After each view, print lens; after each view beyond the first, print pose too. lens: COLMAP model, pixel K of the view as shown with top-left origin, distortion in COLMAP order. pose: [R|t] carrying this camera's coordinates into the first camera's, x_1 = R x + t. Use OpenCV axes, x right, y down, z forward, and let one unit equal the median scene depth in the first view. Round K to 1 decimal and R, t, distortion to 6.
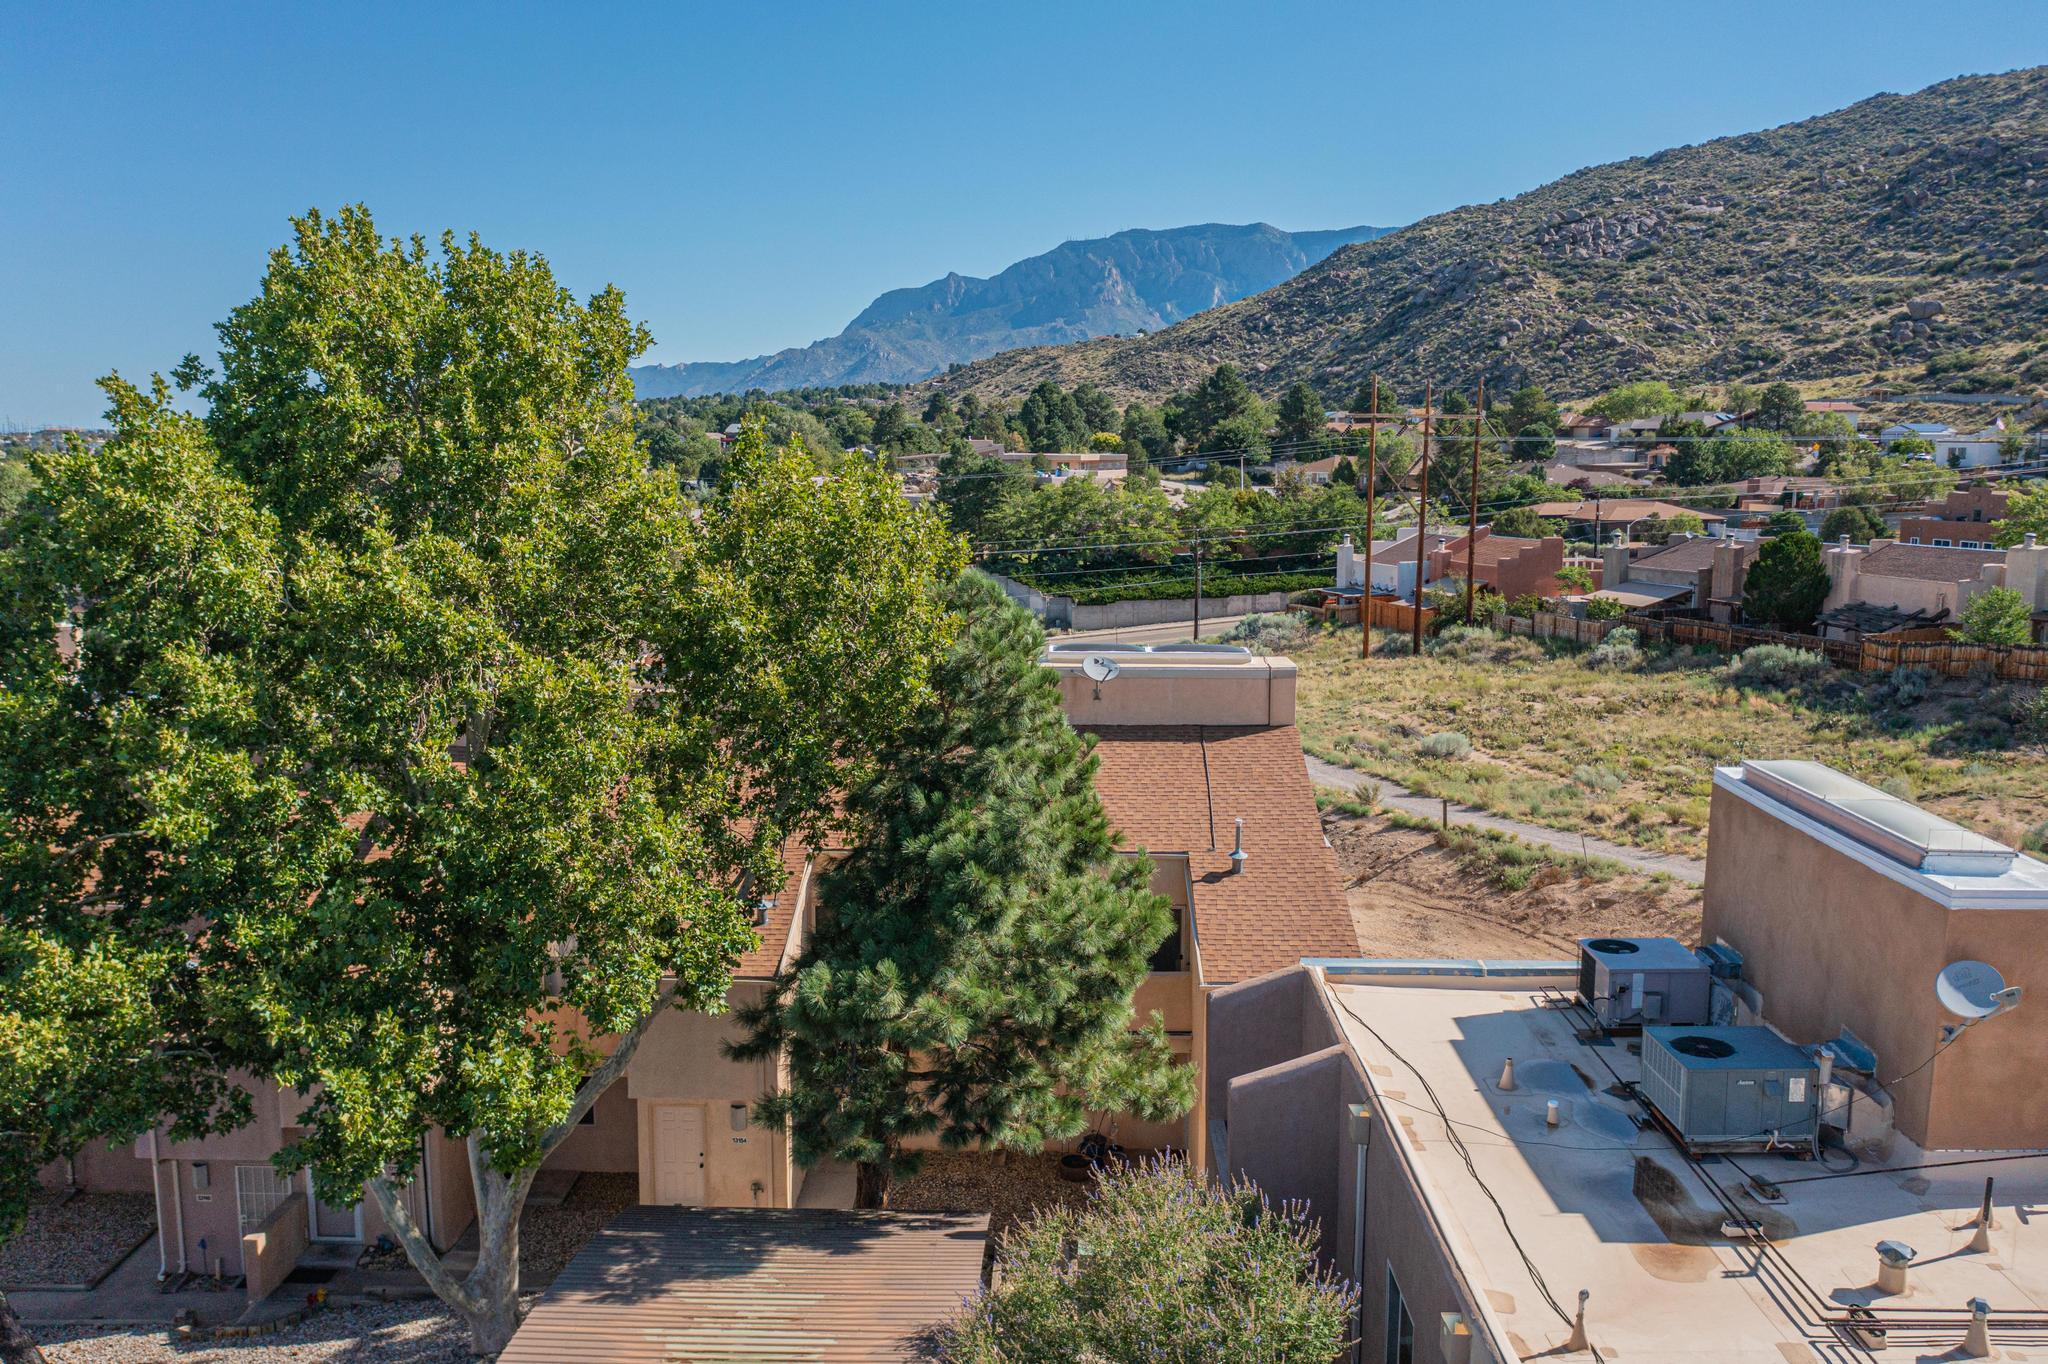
lens RADIAL K [[1588.0, 0, 1026.3], [0, 1588.0, 676.1], [0, 0, 1]] dist [-0.022988, 0.003732]
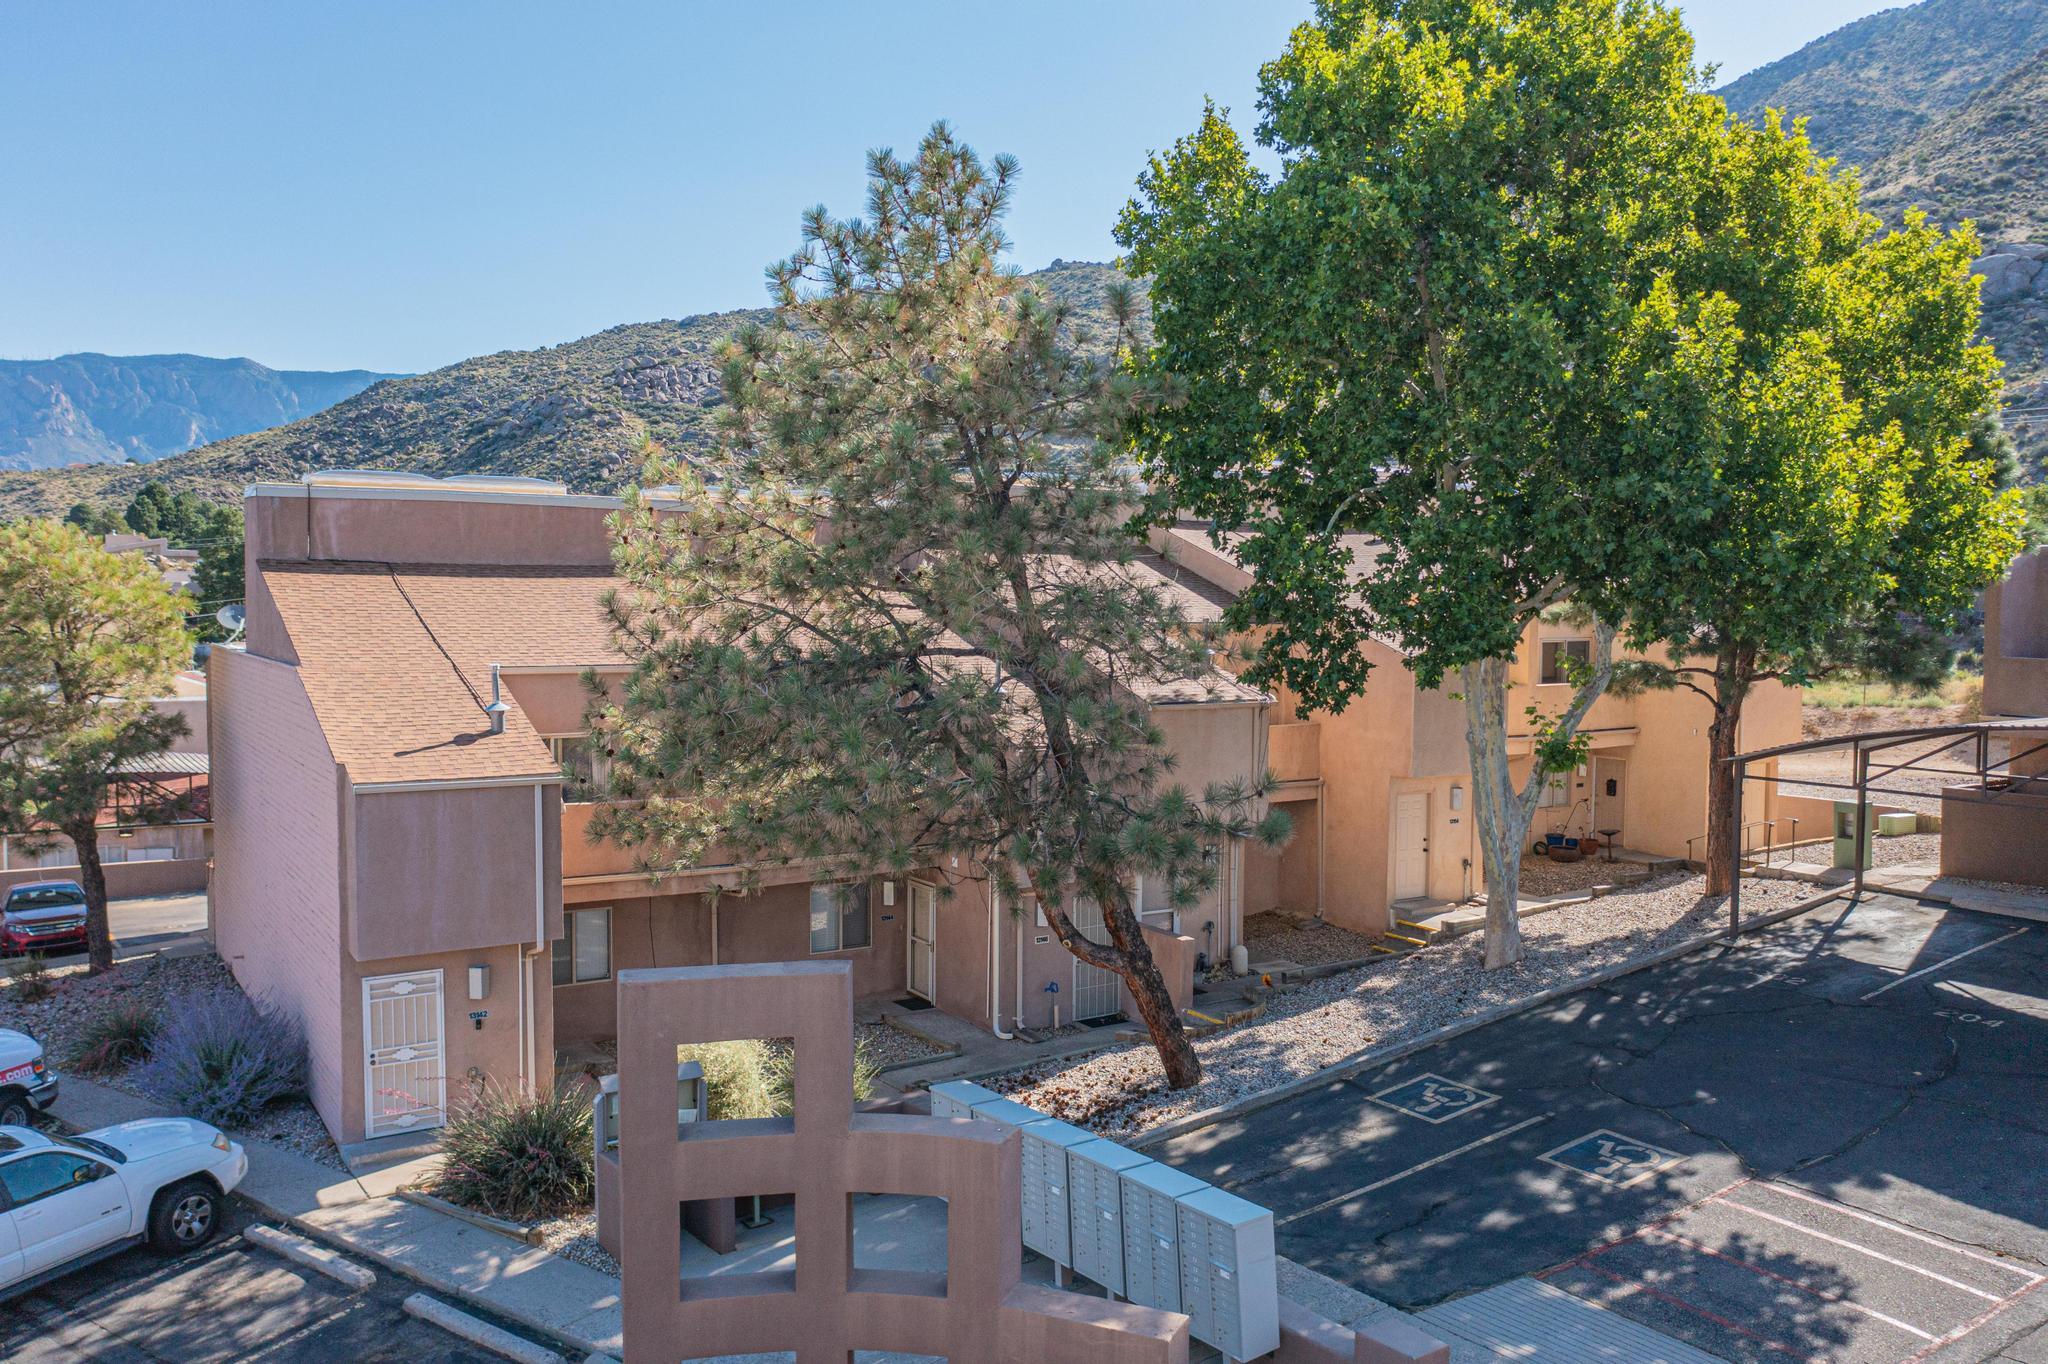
lens RADIAL K [[1588.0, 0, 1026.3], [0, 1588.0, 676.1], [0, 0, 1]] dist [-0.022988, 0.003732]
pose [[0.822672, -0.023381, 0.568036, -0.056754], [0.077356, 0.994465, -0.071099, 0.013105], [-0.563230, 0.102432, 0.819927, 0.013246]]
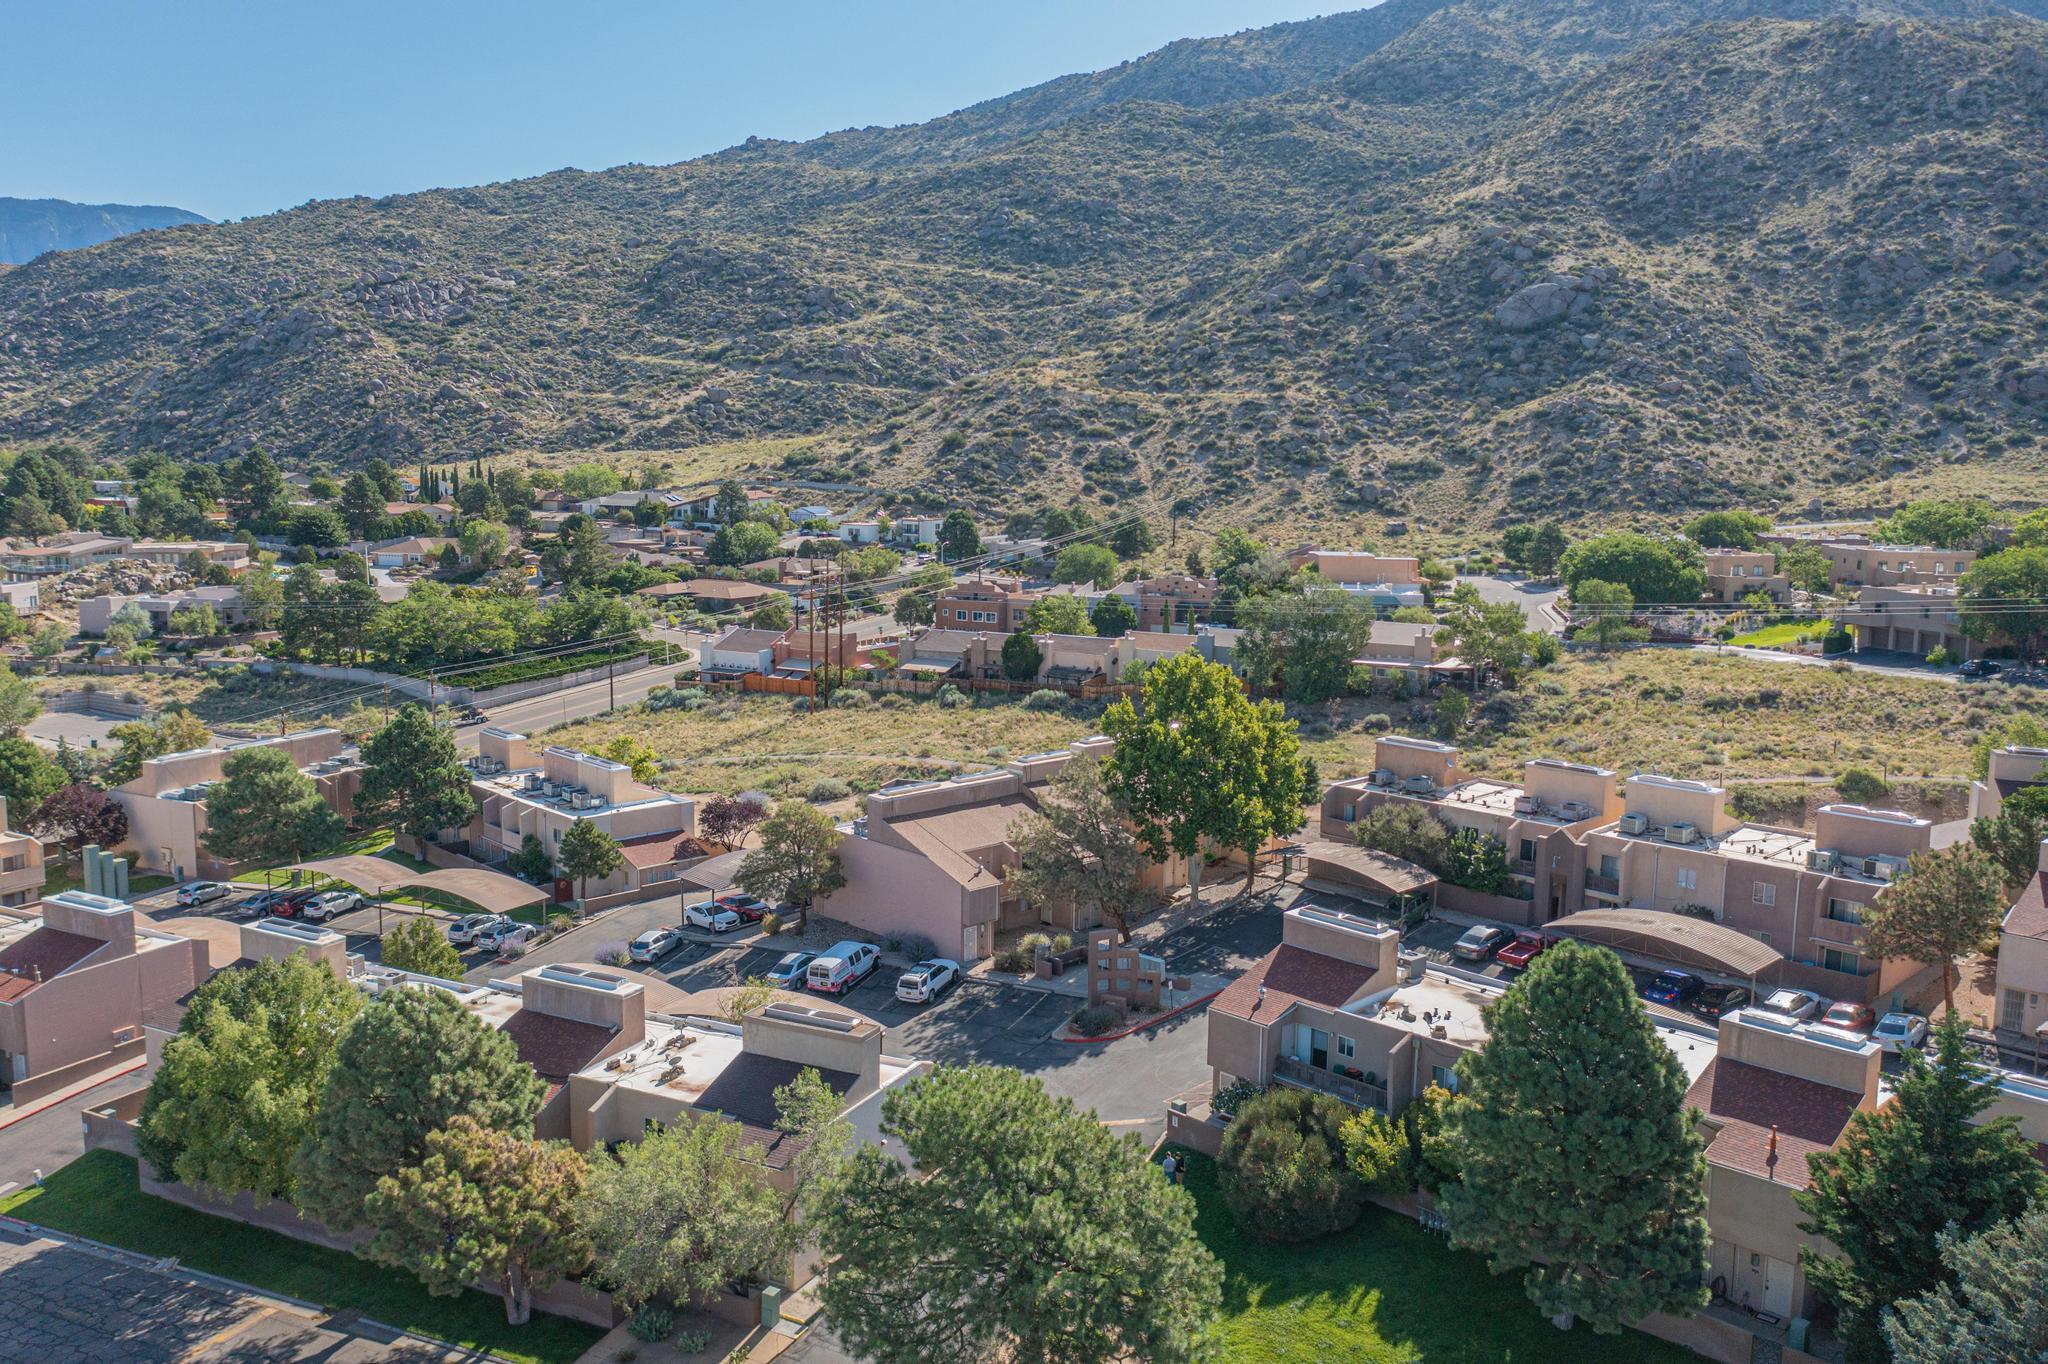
lens RADIAL K [[1588.0, 0, 1026.3], [0, 1588.0, 676.1], [0, 0, 1]] dist [-0.022988, 0.003732]
pose [[0.692248, -0.088474, 0.716215, -0.173085], [0.088406, 0.995378, 0.037512, -0.019109], [-0.716224, 0.037350, 0.696870, -0.079770]]
